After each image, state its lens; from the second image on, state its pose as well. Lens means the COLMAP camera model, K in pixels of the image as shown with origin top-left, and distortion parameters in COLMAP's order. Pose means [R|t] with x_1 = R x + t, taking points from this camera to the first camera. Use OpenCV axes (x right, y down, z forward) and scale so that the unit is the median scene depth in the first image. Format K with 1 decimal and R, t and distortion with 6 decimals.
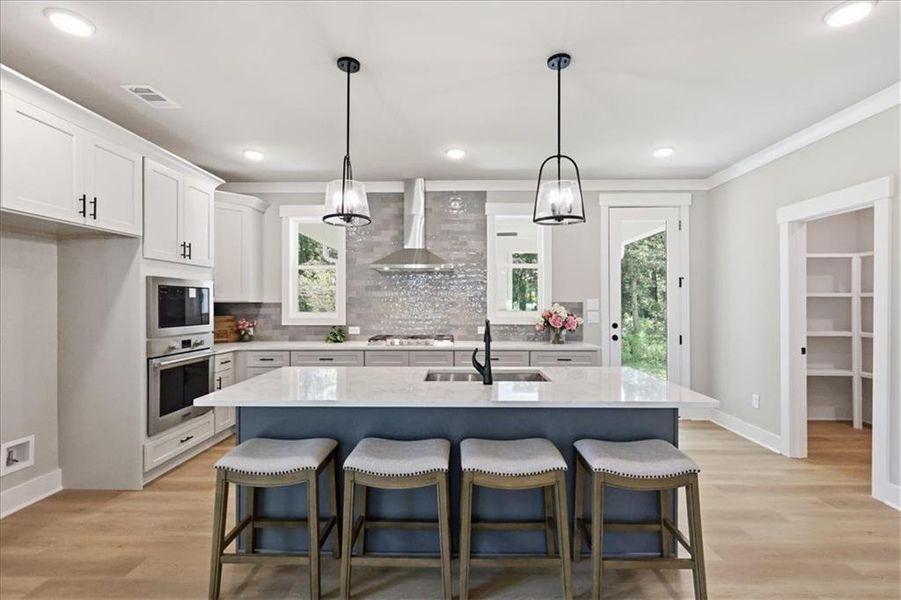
lens RADIAL K [[405.5, 0, 452.2], [0, 405.5, 301.9], [0, 0, 1]] dist [-0.000920, 0.000004]
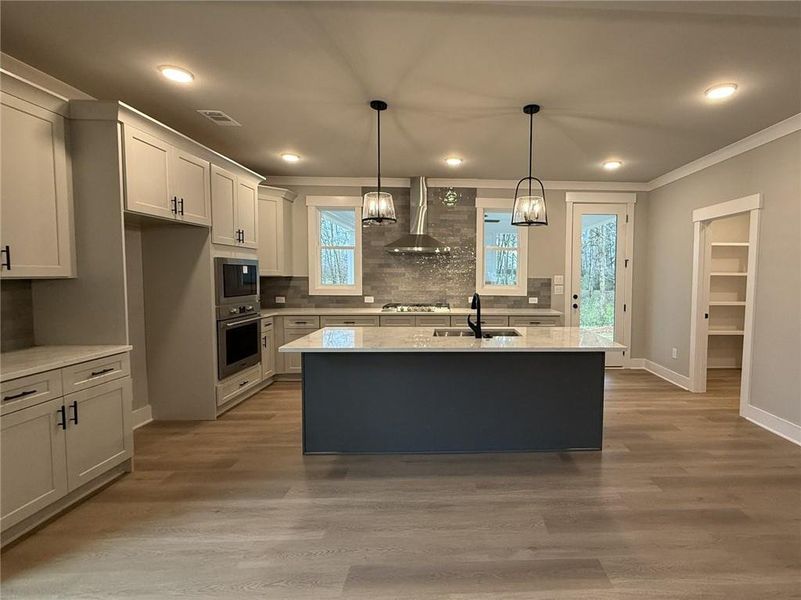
lens RADIAL K [[370.3, 0, 464.6], [0, 370.3, 292.4], [0, 0, 1]] dist [0.002200, 0.000350]
pose [[0.997994, 0.005577, 0.063062, -0.027321], [-0.008921, 0.998561, 0.052873, -0.016906], [-0.062677, -0.053329, 0.996608, -0.178936]]
